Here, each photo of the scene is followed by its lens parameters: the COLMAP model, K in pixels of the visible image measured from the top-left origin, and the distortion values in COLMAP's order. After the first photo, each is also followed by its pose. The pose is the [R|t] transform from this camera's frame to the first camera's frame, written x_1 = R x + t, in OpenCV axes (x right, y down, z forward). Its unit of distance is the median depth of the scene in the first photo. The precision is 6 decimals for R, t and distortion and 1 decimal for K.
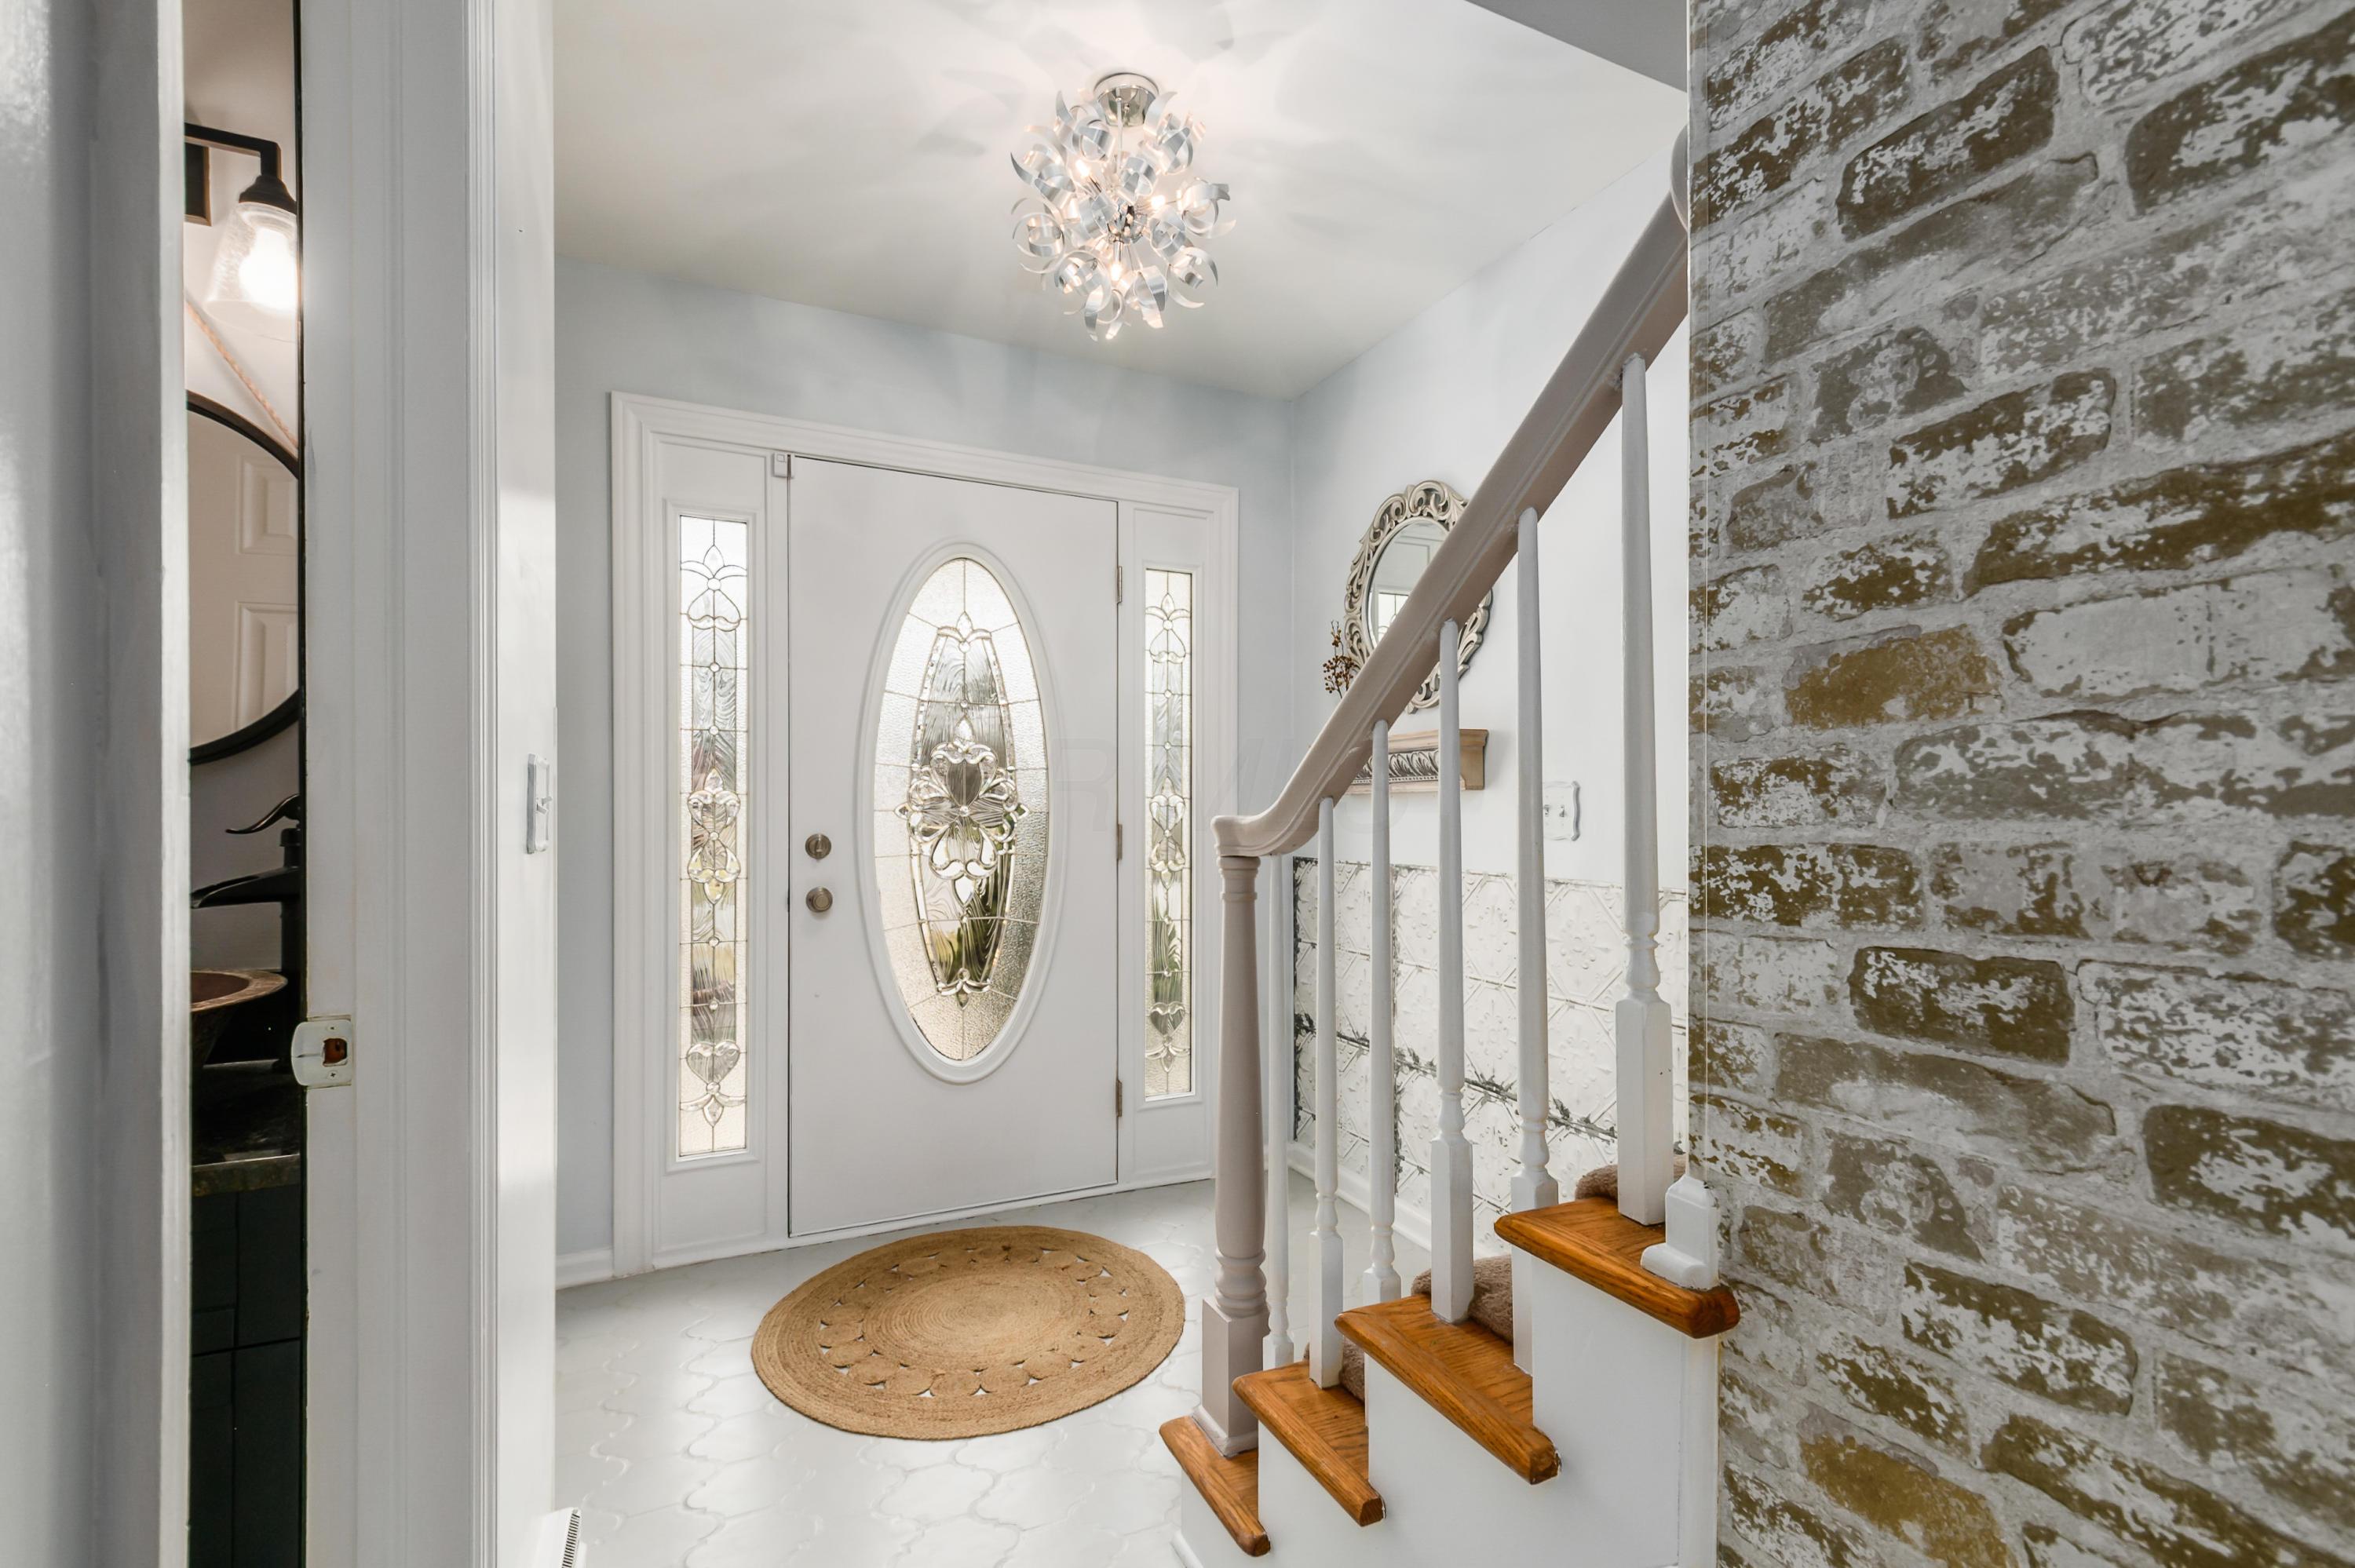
lens RADIAL K [[1060.1, 0, 1176.7], [0, 1060.1, 823.1], [0, 0, 1]] dist [-0.000141, -0.000184]
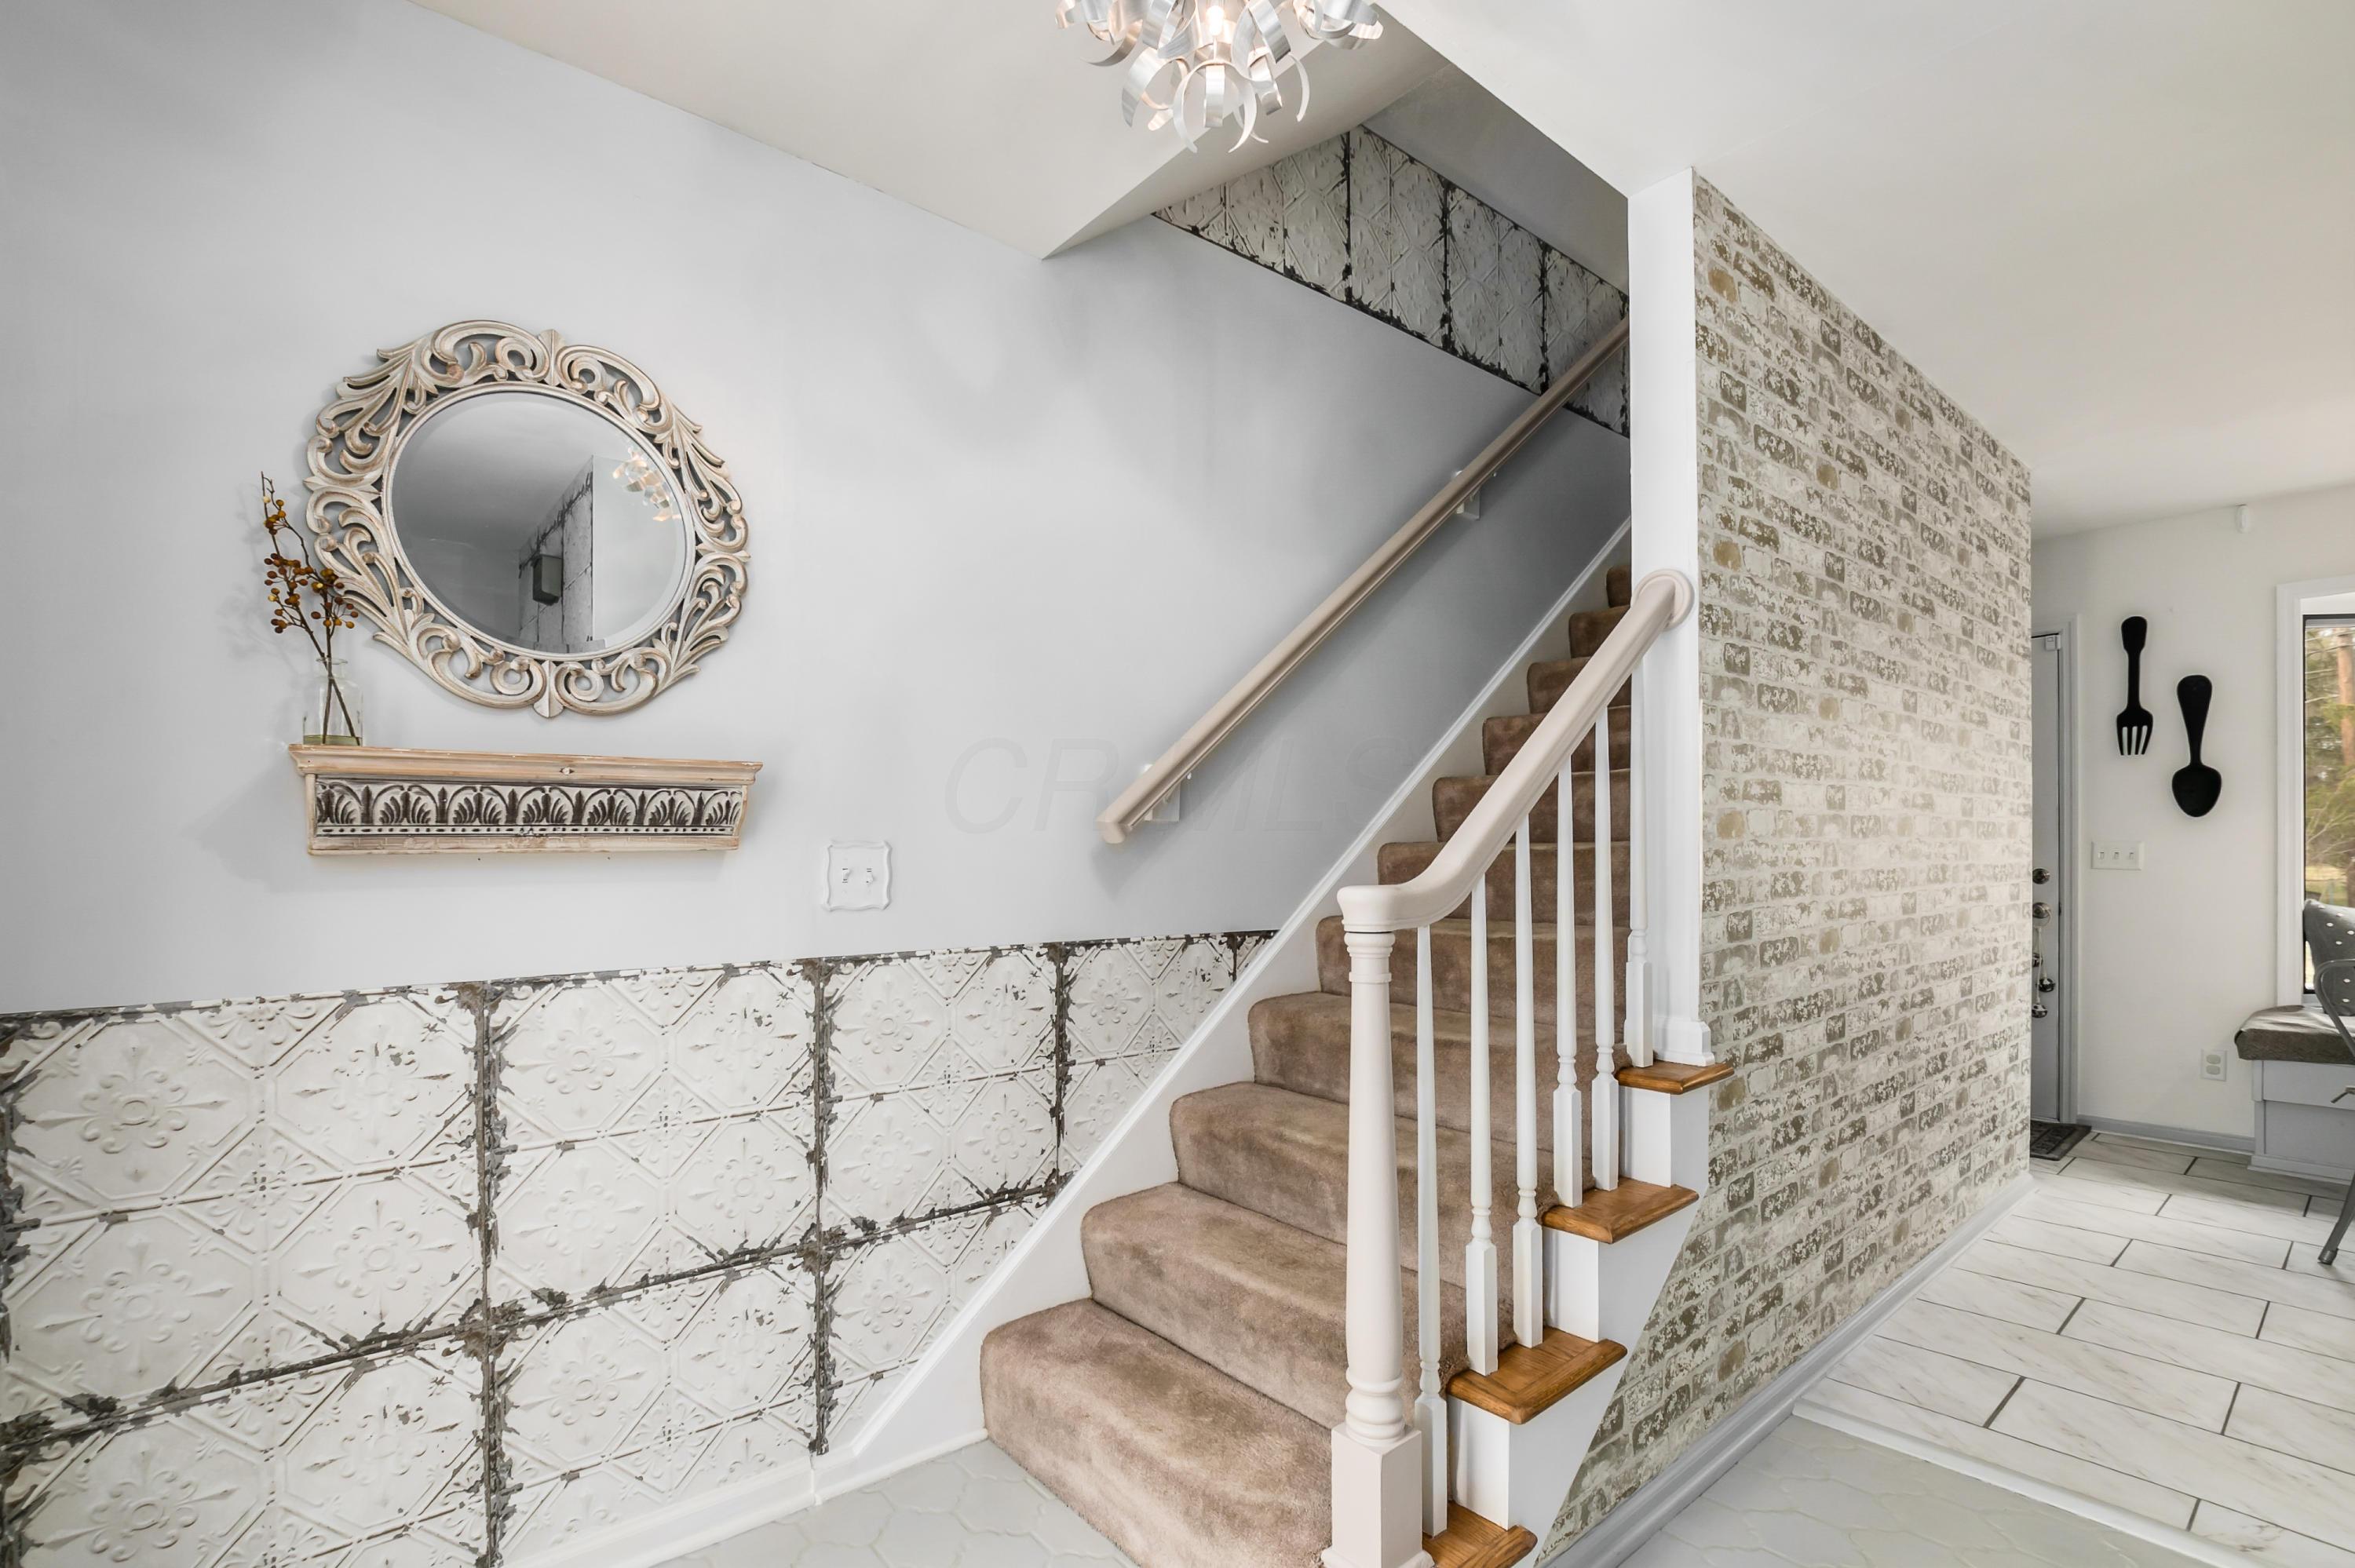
lens RADIAL K [[1060.1, 0, 1176.7], [0, 1060.1, 823.1], [0, 0, 1]] dist [-0.000141, -0.000184]
pose [[-0.234691, -0.001683, 0.972069, -0.433610], [0.013128, 0.999902, 0.004901, -0.043287], [-0.971981, 0.013912, -0.234646, 0.797490]]
